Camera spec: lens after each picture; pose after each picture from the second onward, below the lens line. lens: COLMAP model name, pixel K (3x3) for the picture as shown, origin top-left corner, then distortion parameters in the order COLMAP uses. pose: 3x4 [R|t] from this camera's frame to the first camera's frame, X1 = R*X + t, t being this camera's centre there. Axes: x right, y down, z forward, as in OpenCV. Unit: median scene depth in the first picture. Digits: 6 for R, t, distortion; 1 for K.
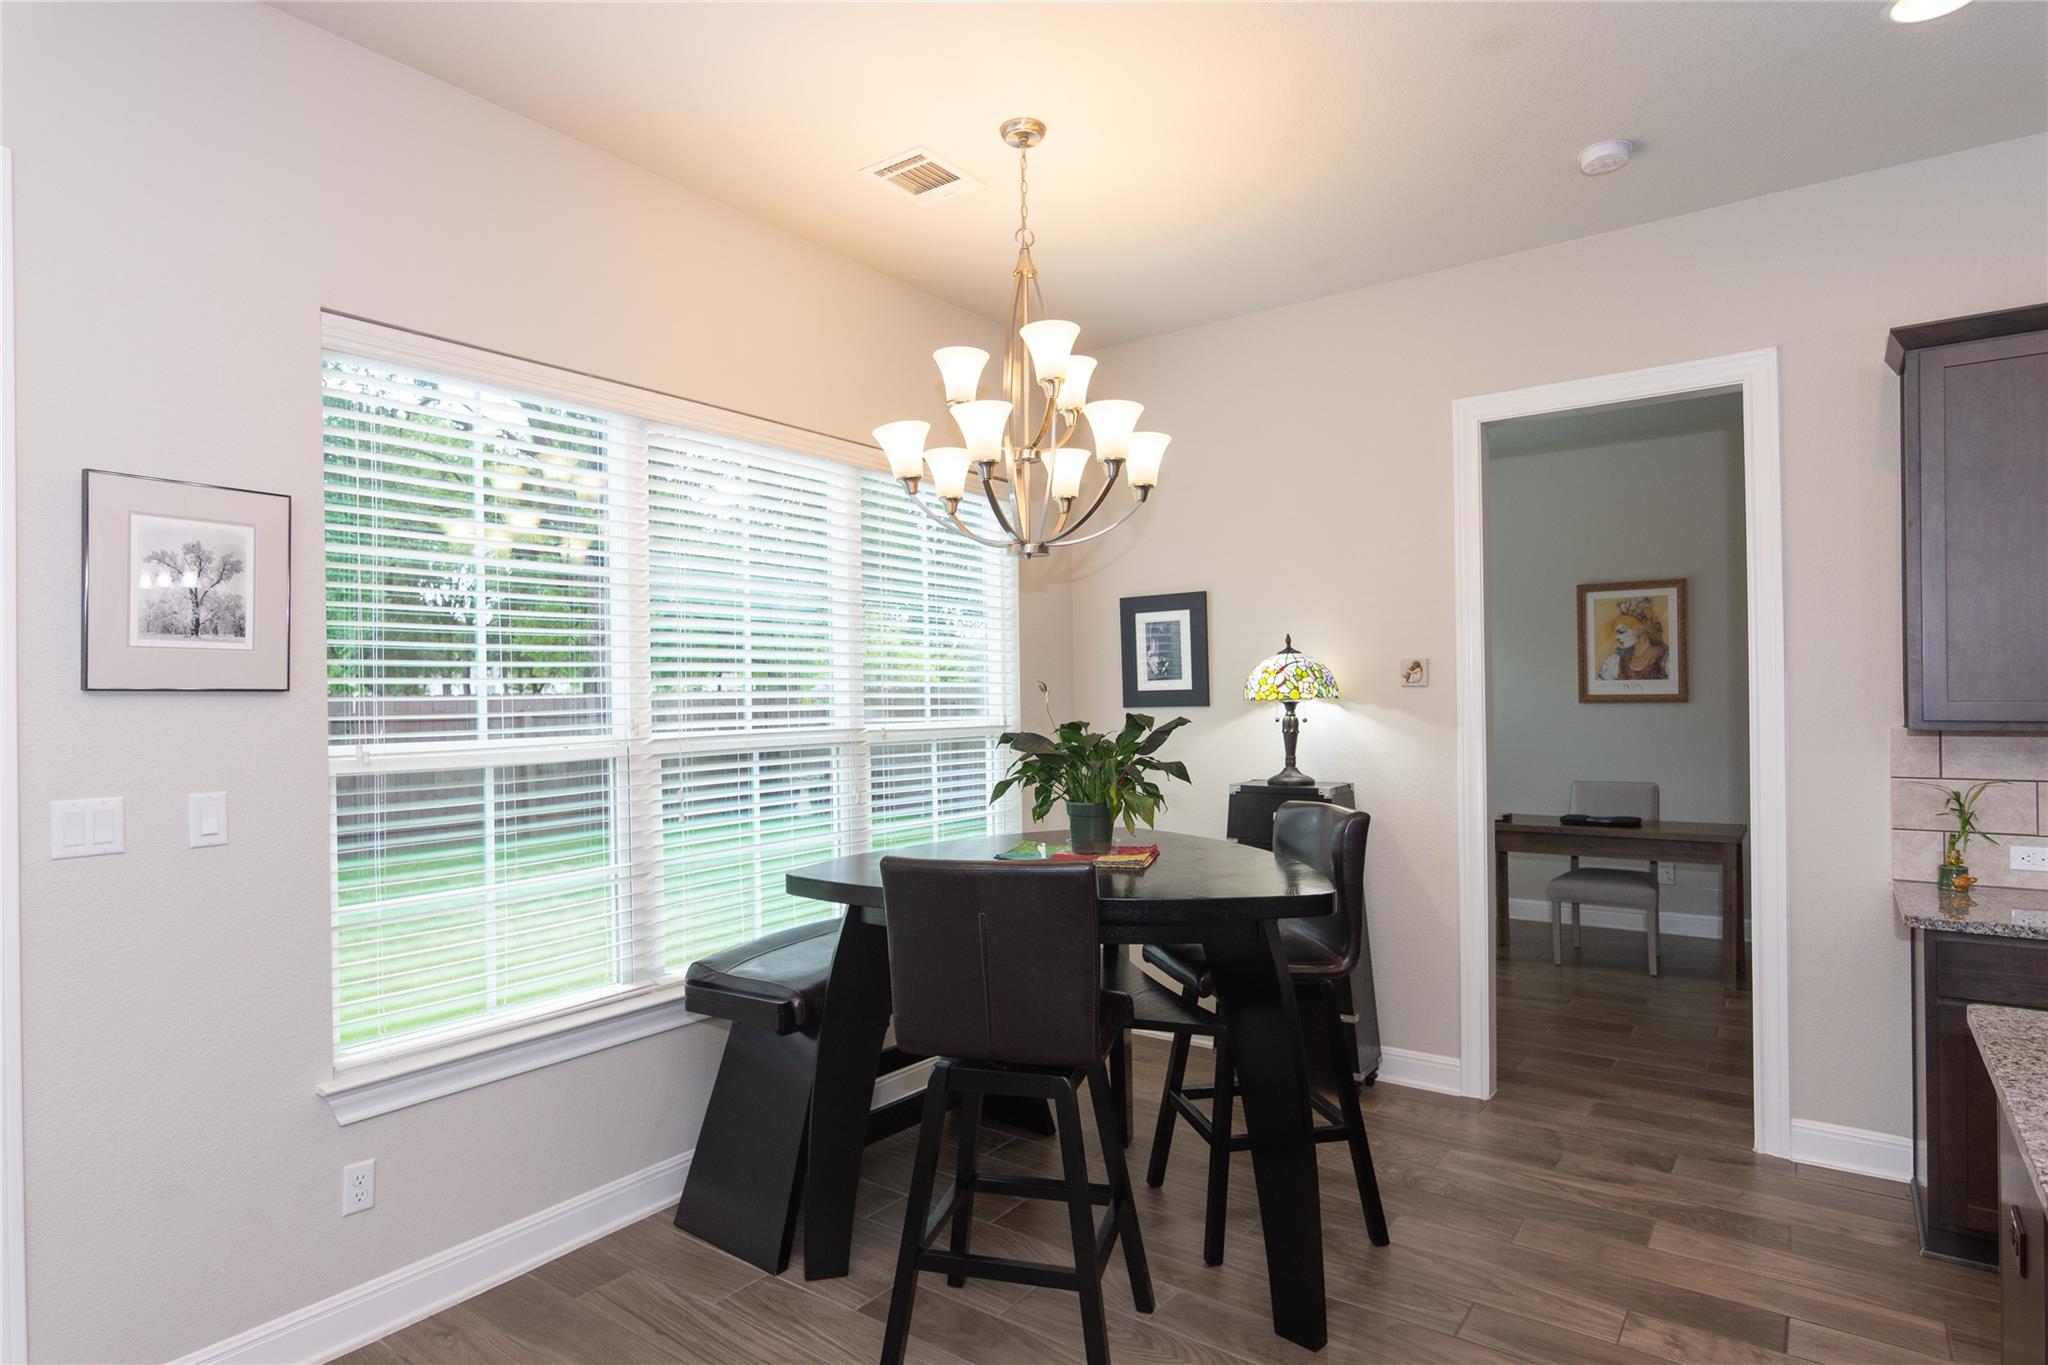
lens RADIAL K [[1116.8, 0, 1021.8], [0, 1116.8, 687.8], [0, 0, 1]] dist [0.017803, 0.000379]
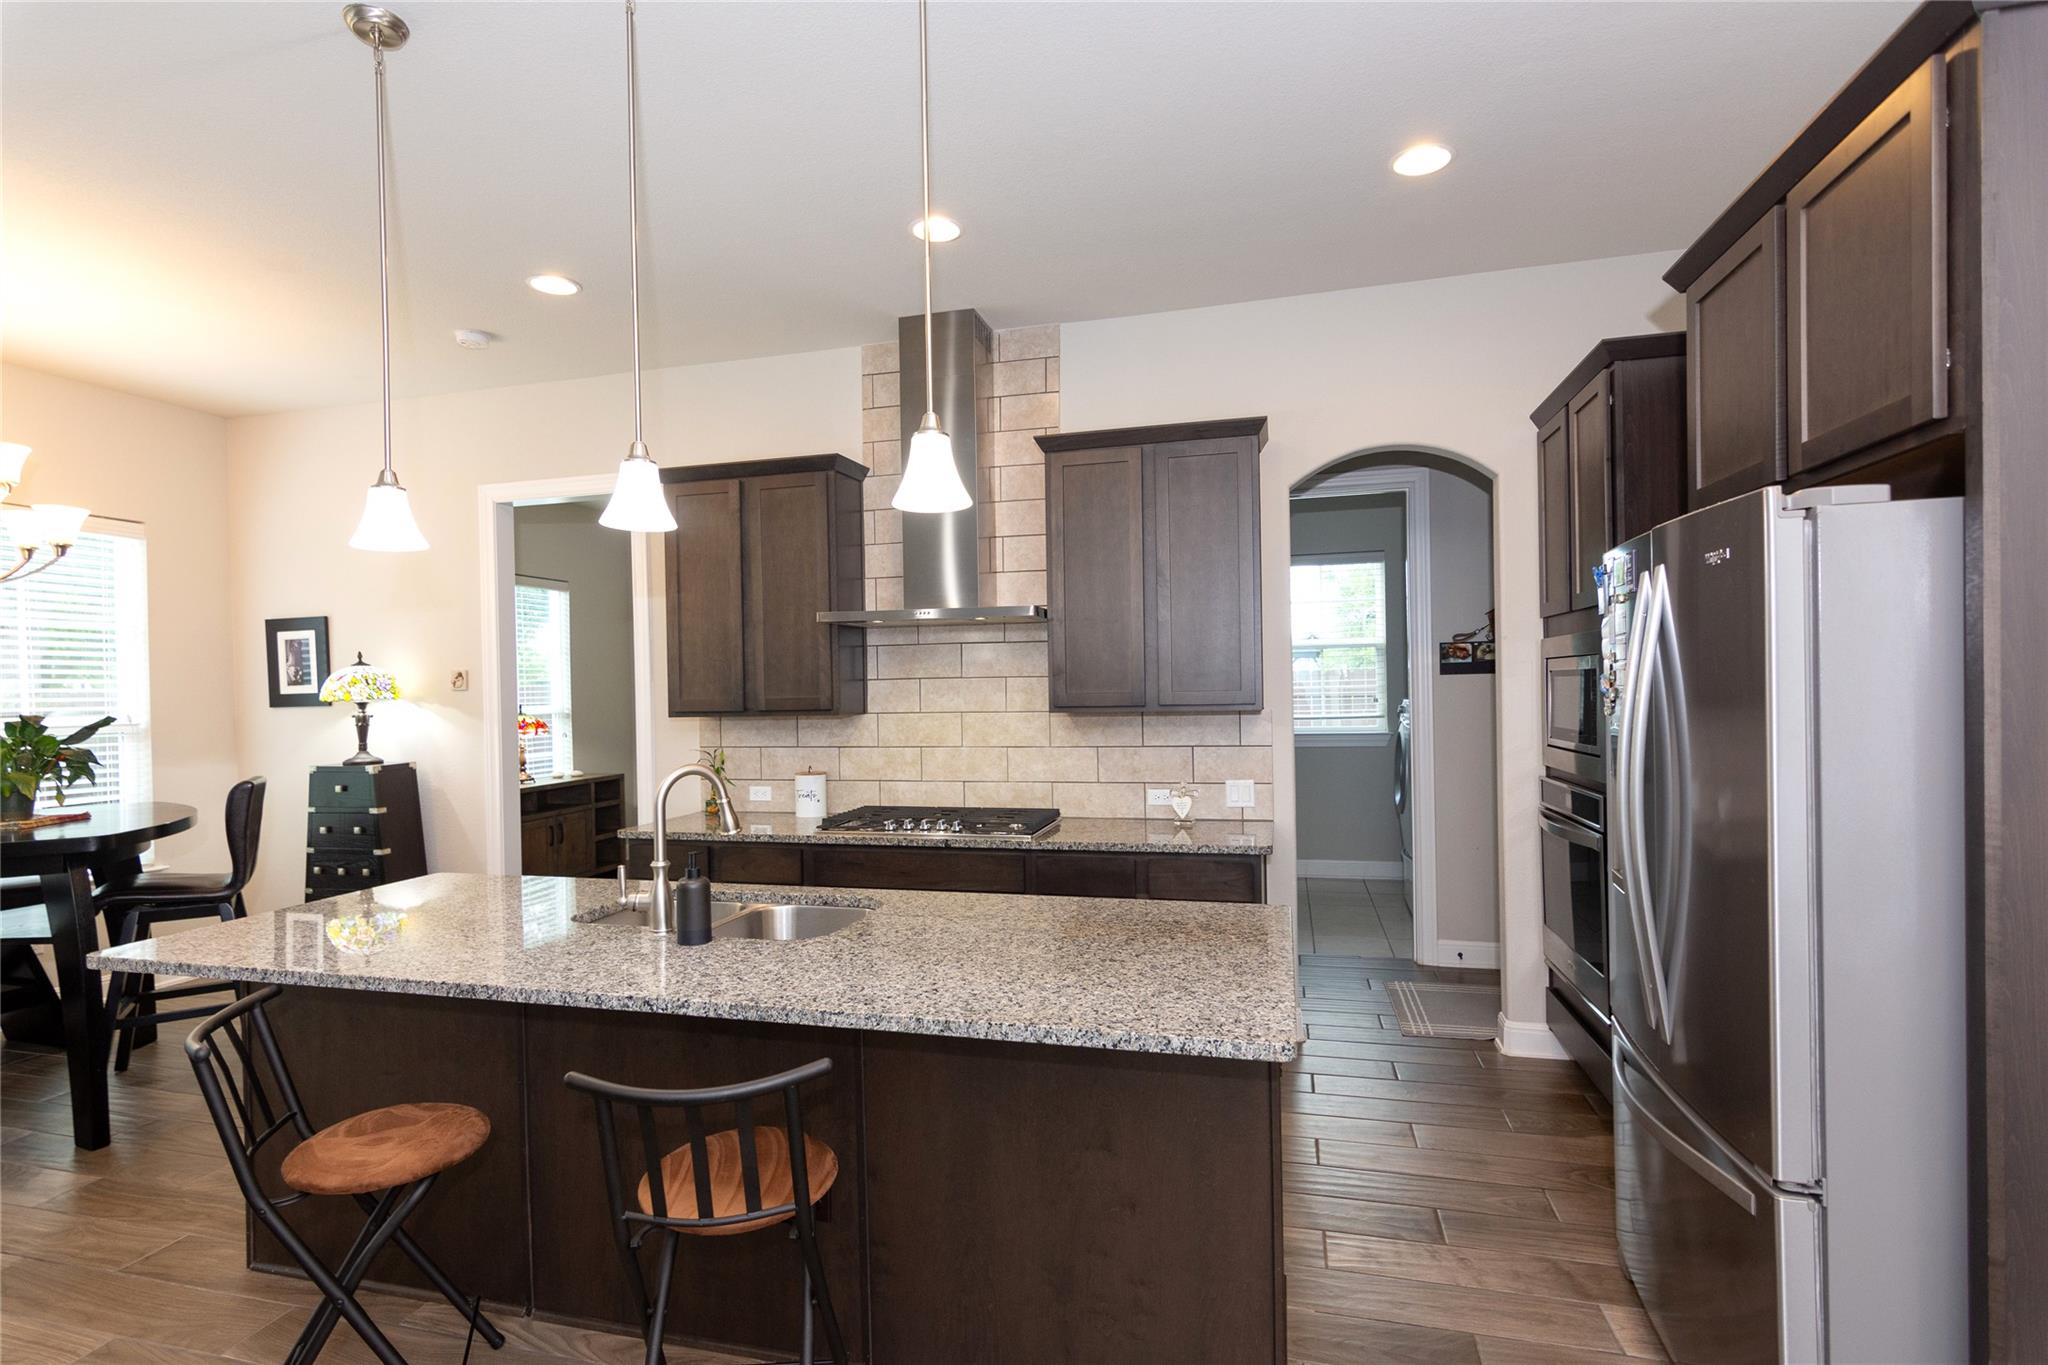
lens RADIAL K [[990.1, 0, 1016.8], [0, 990.1, 691.2], [0, 0, 1]] dist [-0.002343, 0.001379]
pose [[0.933062, -0.007076, 0.359647, 0.683036], [0.004282, 0.999954, 0.008563, -0.009494], [-0.359691, -0.006450, 0.933049, -0.468078]]
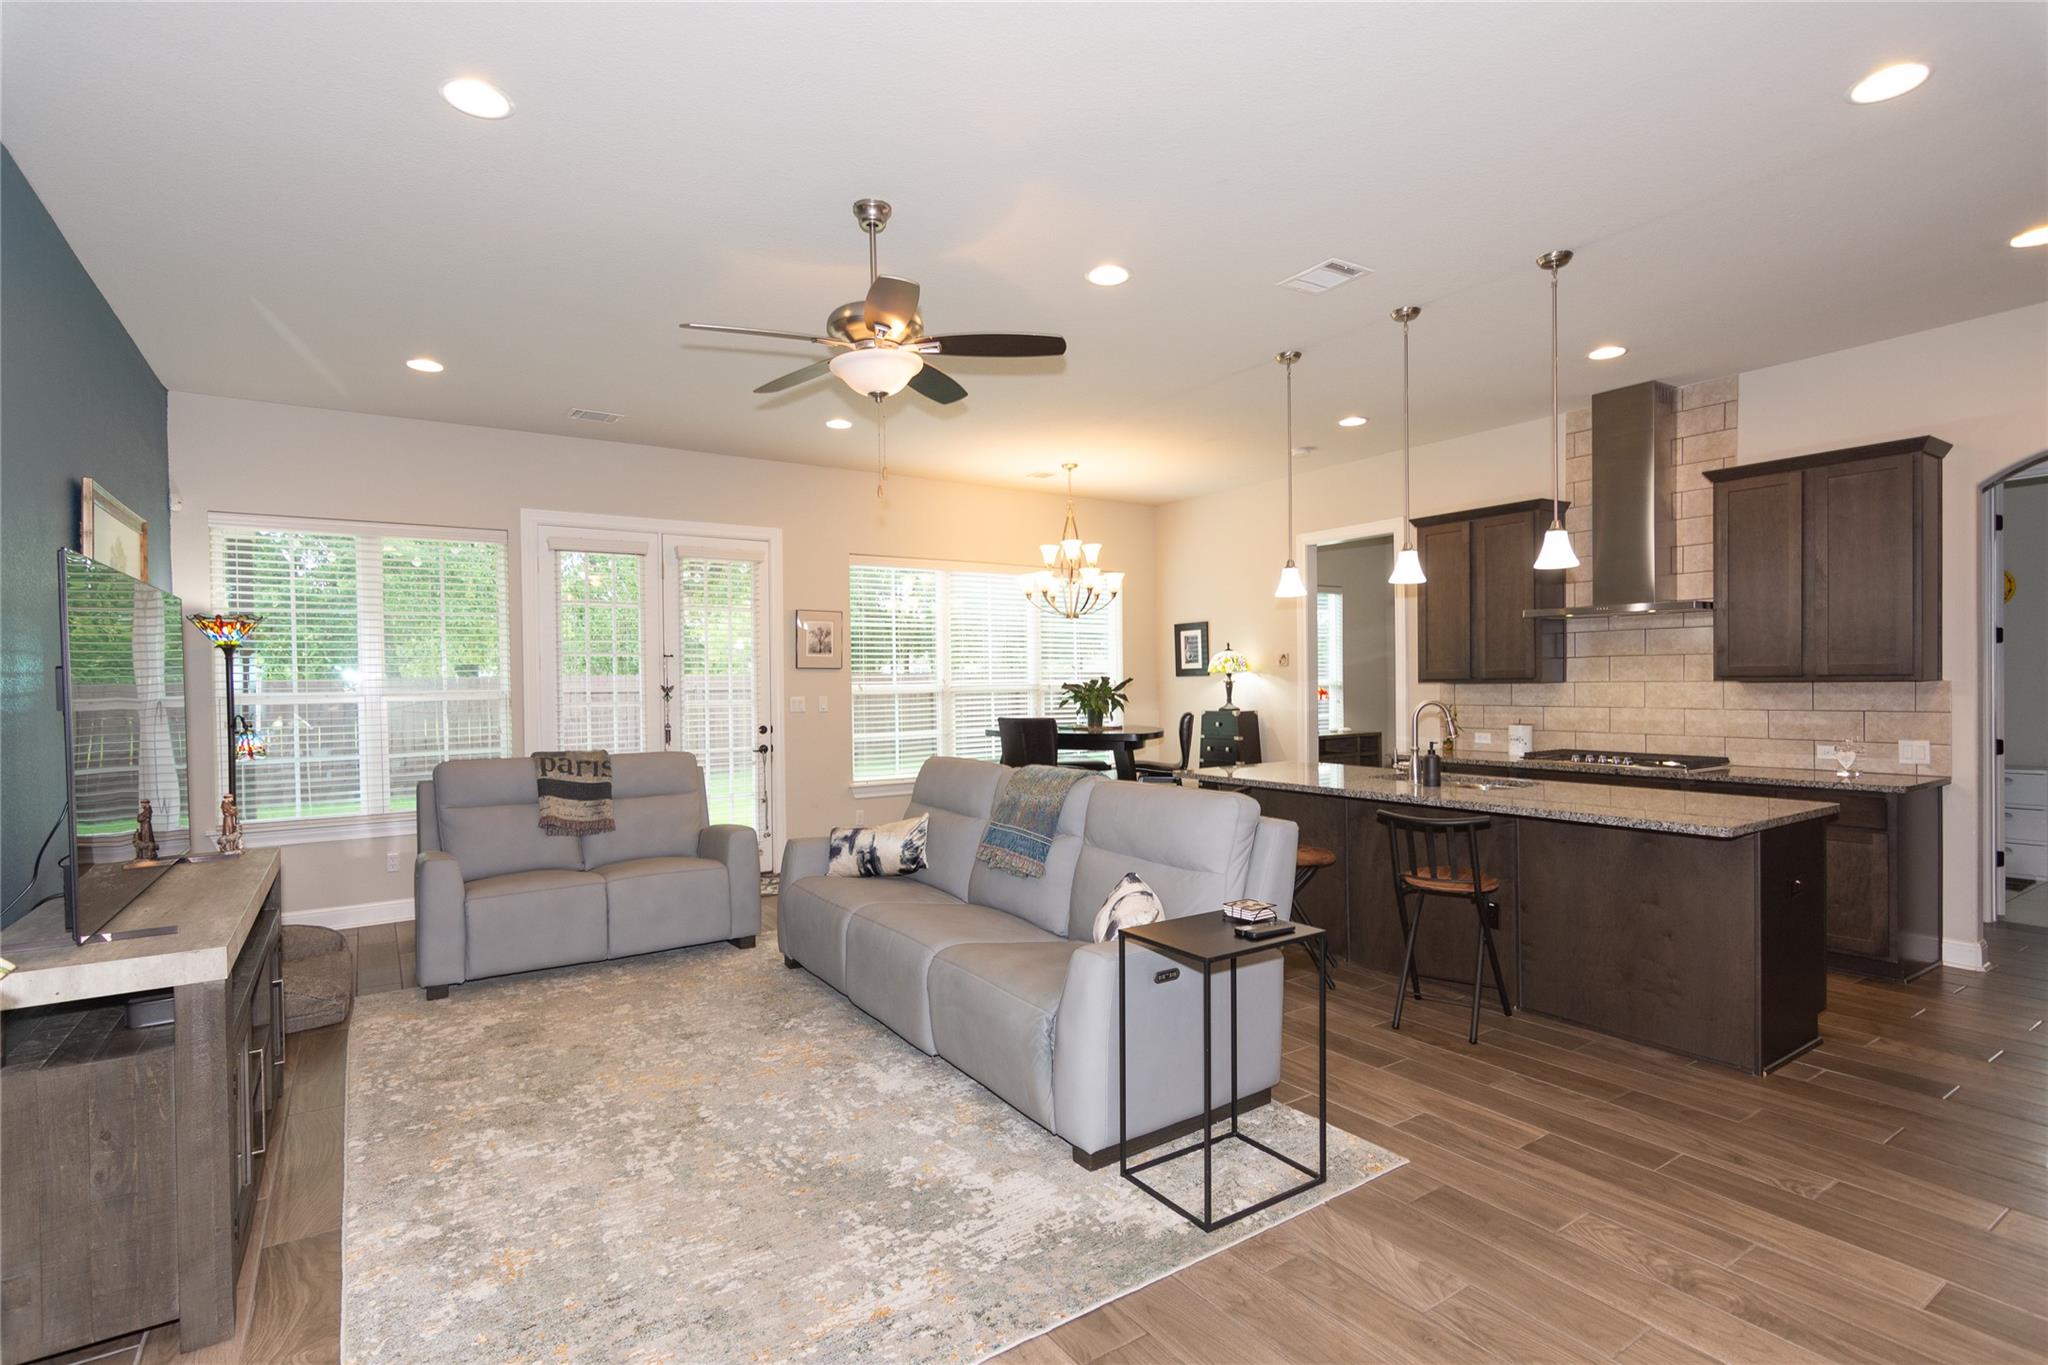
lens RADIAL K [[990.1, 0, 1016.8], [0, 990.1, 691.2], [0, 0, 1]] dist [-0.002343, 0.001379]
pose [[0.938168, 0.005284, -0.346141, 0.655948], [0.002355, 0.999763, 0.021645, 0.005943], [0.346174, -0.021122, 0.937933, -1.209860]]
